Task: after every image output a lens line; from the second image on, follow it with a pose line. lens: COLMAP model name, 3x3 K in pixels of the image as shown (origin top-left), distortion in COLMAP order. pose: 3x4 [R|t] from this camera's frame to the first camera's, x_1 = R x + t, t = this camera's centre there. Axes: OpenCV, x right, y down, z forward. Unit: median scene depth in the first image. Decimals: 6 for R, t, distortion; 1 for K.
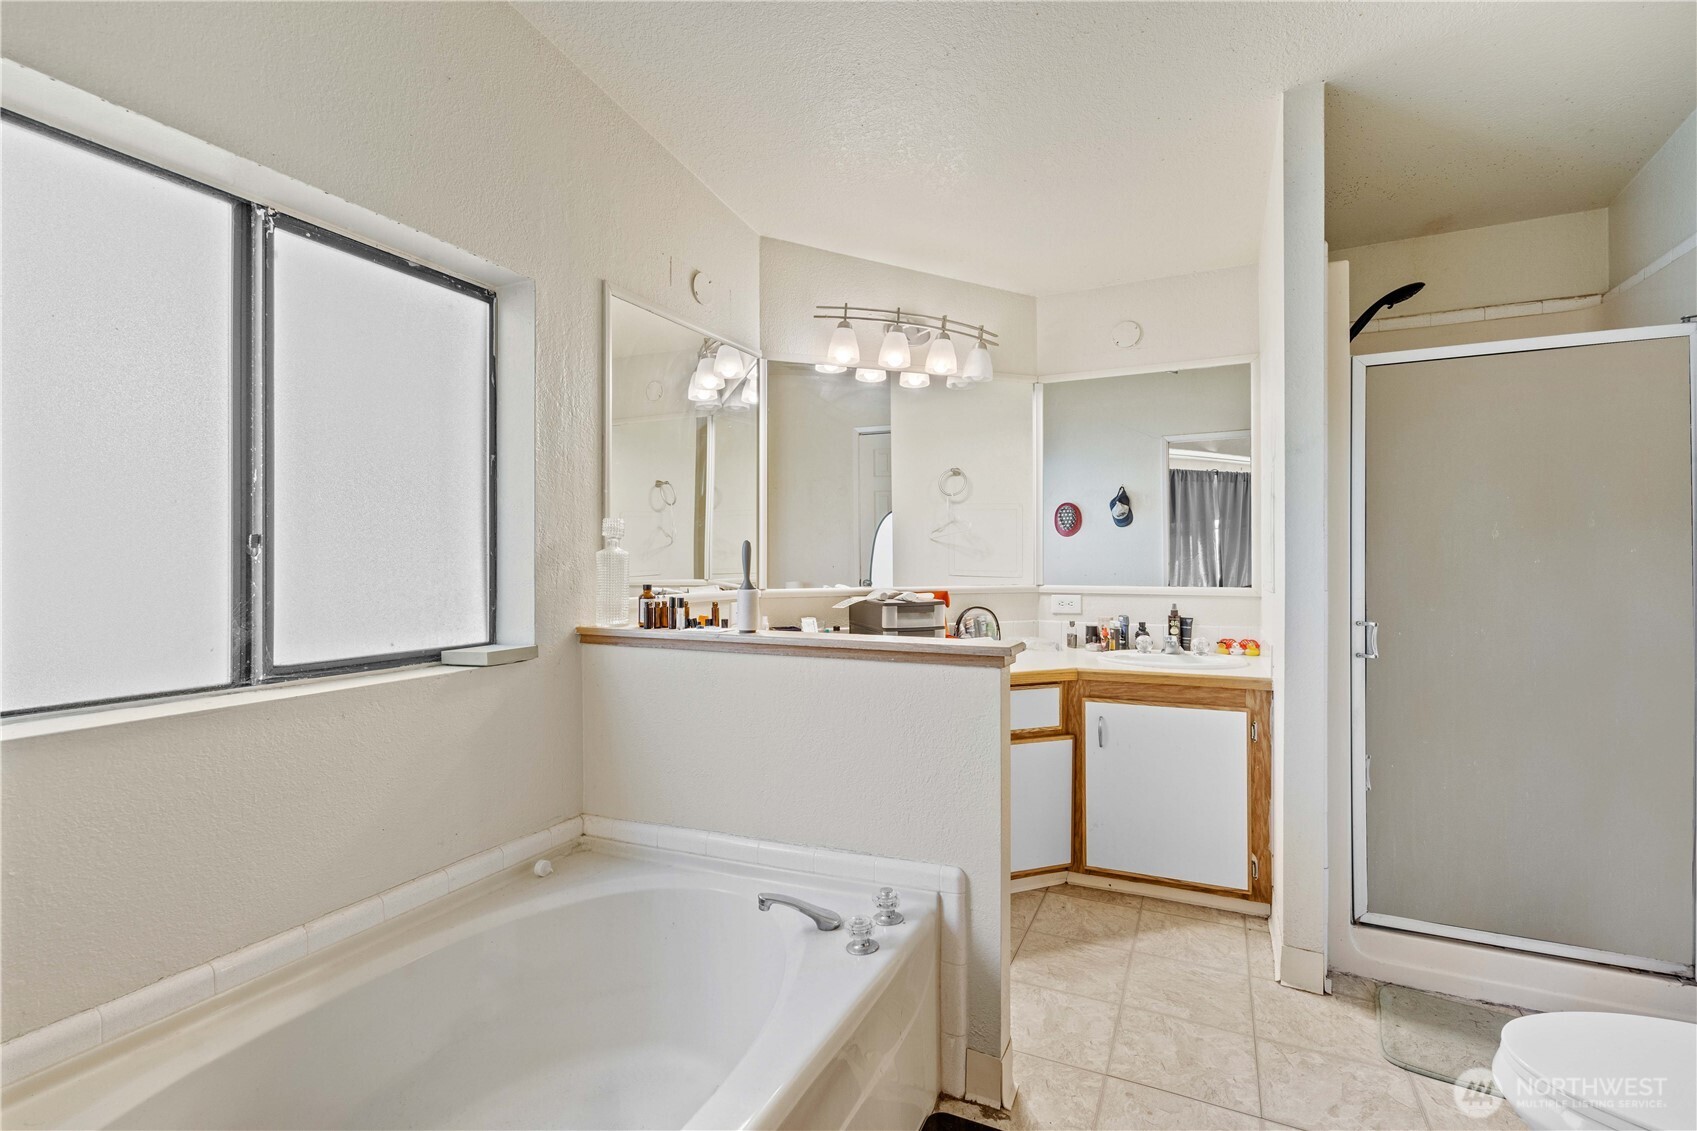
lens RADIAL K [[765.4, 0, 849.7], [0, 765.4, 557.6], [0, 0, 1]] dist [-0.000239, 0.000103]
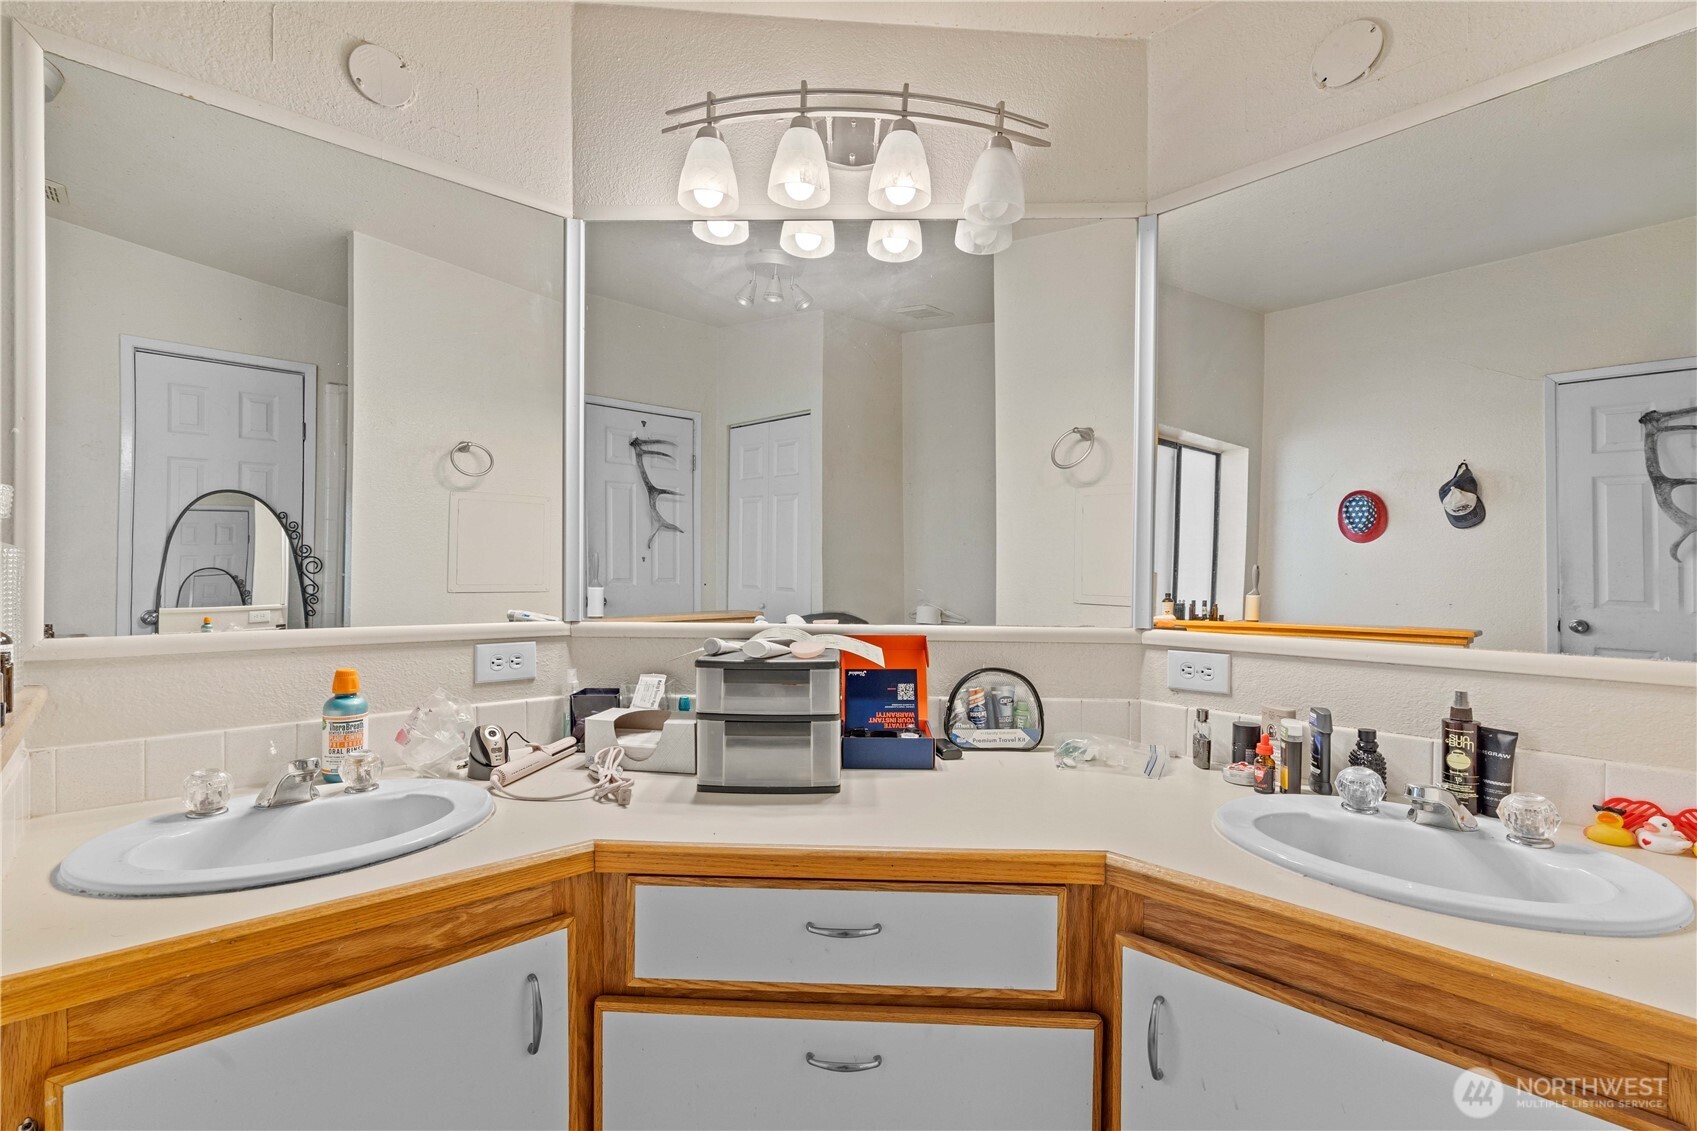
lens RADIAL K [[775.8, 0, 847.1], [0, 775.8, 580.2], [0, 0, 1]] dist [0.009630, -0.000394]
pose [[0.929198, 0.013483, -0.369337, 0.271794], [-0.010821, 0.999898, 0.009279, 0.002166], [0.369425, -0.004625, 0.929249, 0.496403]]
